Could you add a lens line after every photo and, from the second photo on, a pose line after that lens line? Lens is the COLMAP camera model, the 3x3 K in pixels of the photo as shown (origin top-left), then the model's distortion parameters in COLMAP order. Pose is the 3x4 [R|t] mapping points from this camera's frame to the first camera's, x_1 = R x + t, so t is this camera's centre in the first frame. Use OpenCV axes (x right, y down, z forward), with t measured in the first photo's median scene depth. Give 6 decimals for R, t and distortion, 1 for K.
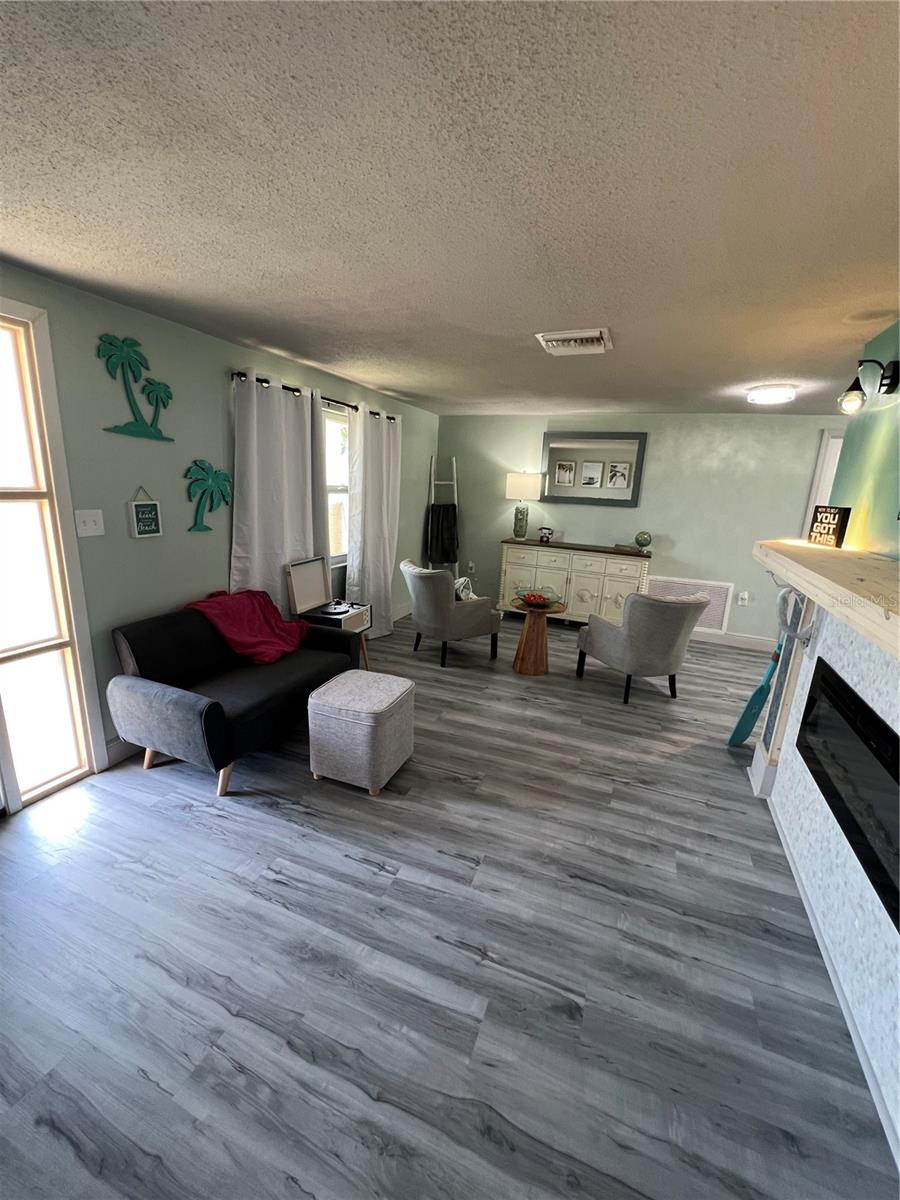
lens RADIAL K [[482.2, 0, 453.9], [0, 482.2, 602.2], [0, 0, 1]] dist [0.014424, -0.000099]
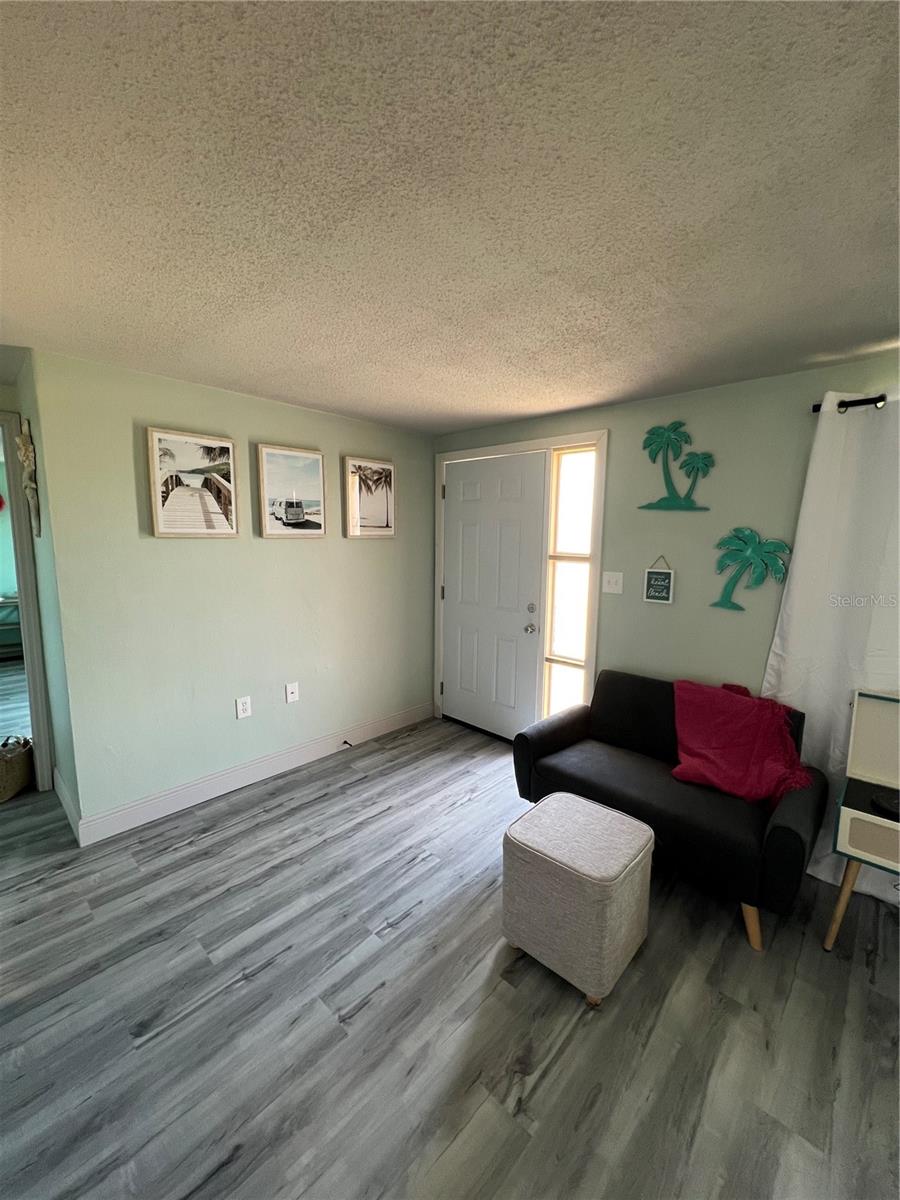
lens RADIAL K [[482.2, 0, 444.8], [0, 482.2, 602.2], [0, 0, 1]] dist [0.014424, -0.000099]
pose [[-0.373119, 0.088342, -0.923568, 0.617257], [-0.251572, 0.948529, 0.192364, -0.269977], [0.893025, 0.304119, -0.331690, 1.144751]]
